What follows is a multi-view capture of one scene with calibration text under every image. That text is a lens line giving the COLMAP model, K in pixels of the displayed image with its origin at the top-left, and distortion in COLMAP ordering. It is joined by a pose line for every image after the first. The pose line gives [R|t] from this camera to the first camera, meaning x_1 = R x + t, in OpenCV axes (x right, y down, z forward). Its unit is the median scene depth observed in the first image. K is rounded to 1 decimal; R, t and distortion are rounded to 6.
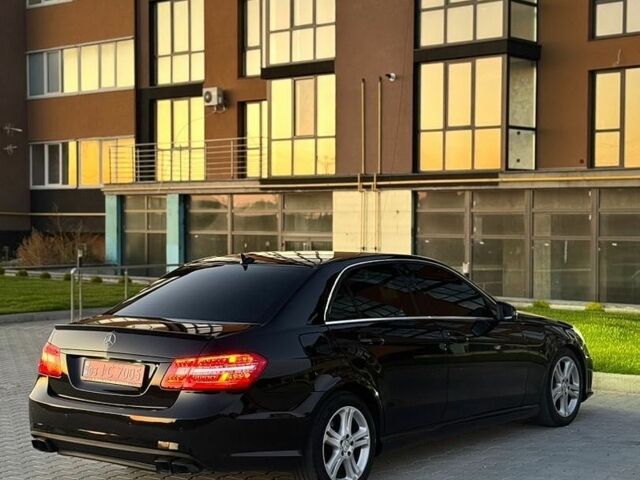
lens RADIAL K [[1178.2, 0, 320.0], [0, 1178.2, 240.0], [0, 0, 1]] dist [0.034528, -0.004333]
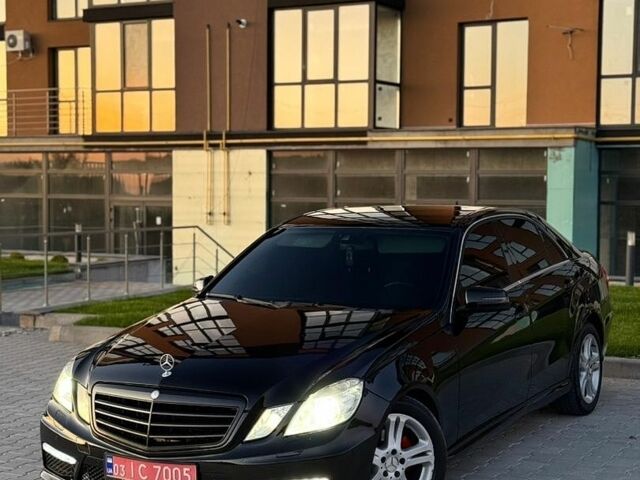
lens RADIAL K [[1178.2, 0, 320.0], [0, 1178.2, 240.0], [0, 0, 1]] dist [0.034528, -0.004333]
pose [[0.972112, -0.009971, 0.234304, -0.095190], [0.002429, 0.999470, 0.032455, -0.001844], [-0.234503, -0.030981, 0.971622, 0.104928]]
